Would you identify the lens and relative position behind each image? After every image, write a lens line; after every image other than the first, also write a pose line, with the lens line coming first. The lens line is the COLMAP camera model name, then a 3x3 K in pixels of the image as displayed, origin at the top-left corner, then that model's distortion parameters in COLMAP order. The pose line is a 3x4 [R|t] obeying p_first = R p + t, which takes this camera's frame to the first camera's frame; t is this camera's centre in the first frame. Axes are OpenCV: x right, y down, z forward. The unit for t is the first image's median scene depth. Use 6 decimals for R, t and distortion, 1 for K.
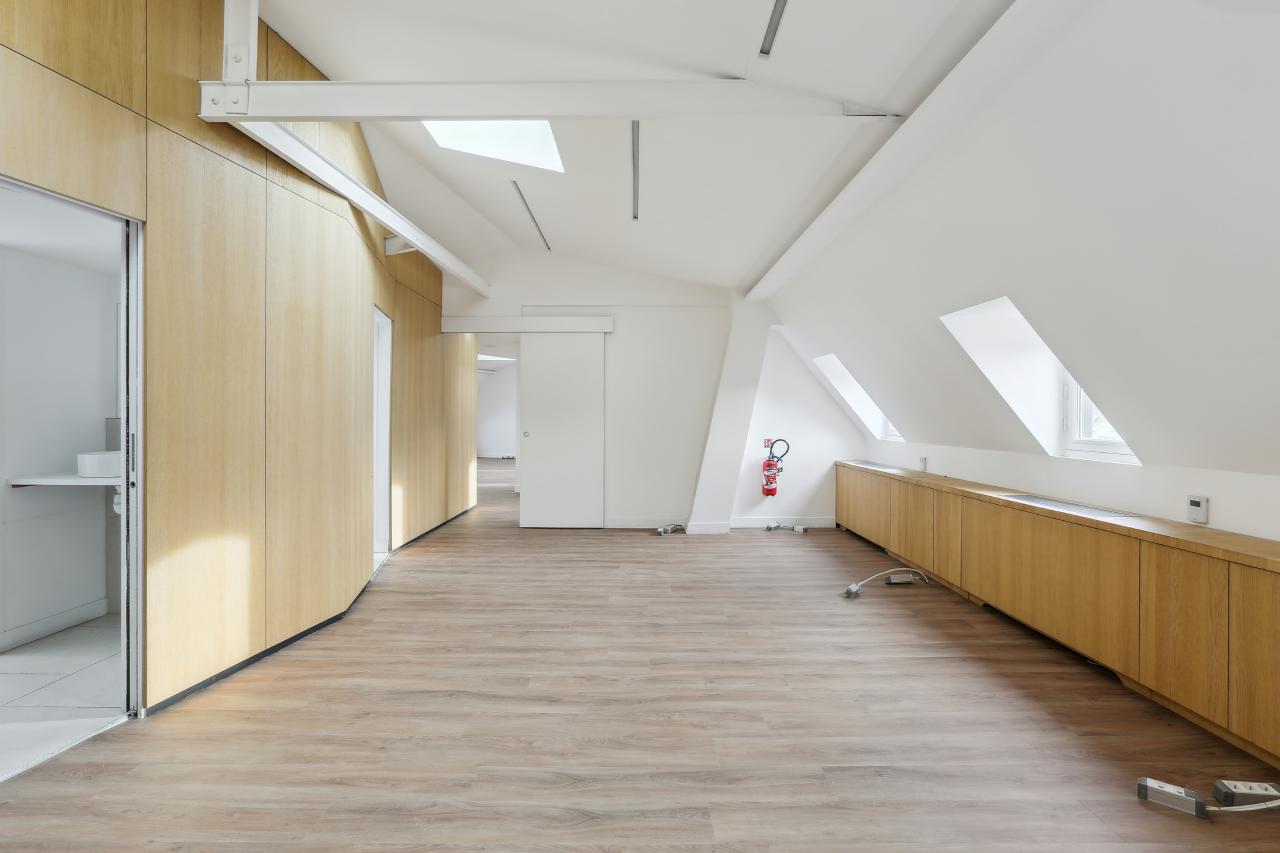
lens RADIAL K [[587.4, 0, 640.0], [0, 587.4, 426.5], [0, 0, 1]] dist [0.000701, 0.000516]
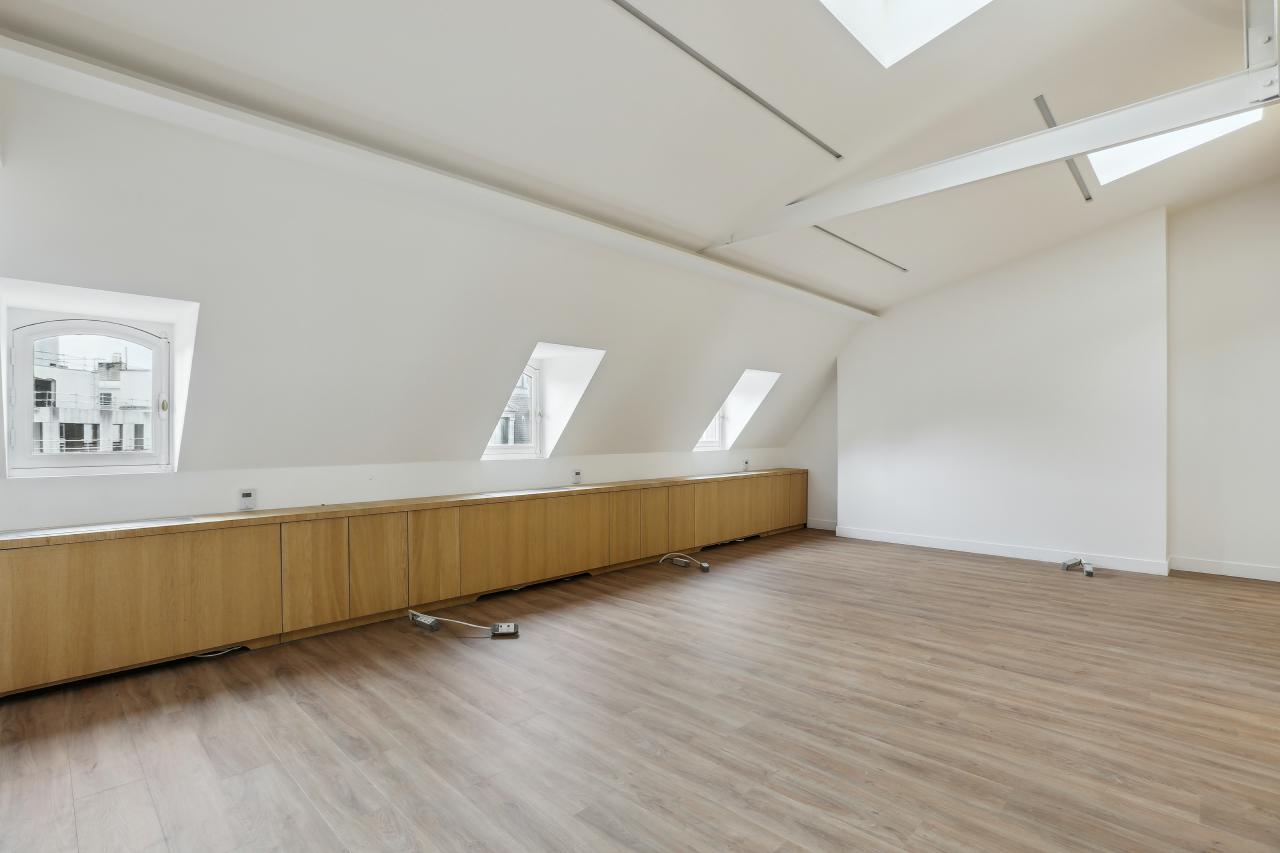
lens RADIAL K [[532.9, 0, 640.0], [0, 532.9, 426.5], [0, 0, 1]] dist [0.000672, 0.000471]
pose [[-0.673831, 0.006734, 0.738855, -0.525545], [0.007540, 0.999969, -0.002238, -0.039628], [-0.738847, 0.004063, -0.673861, 1.906457]]
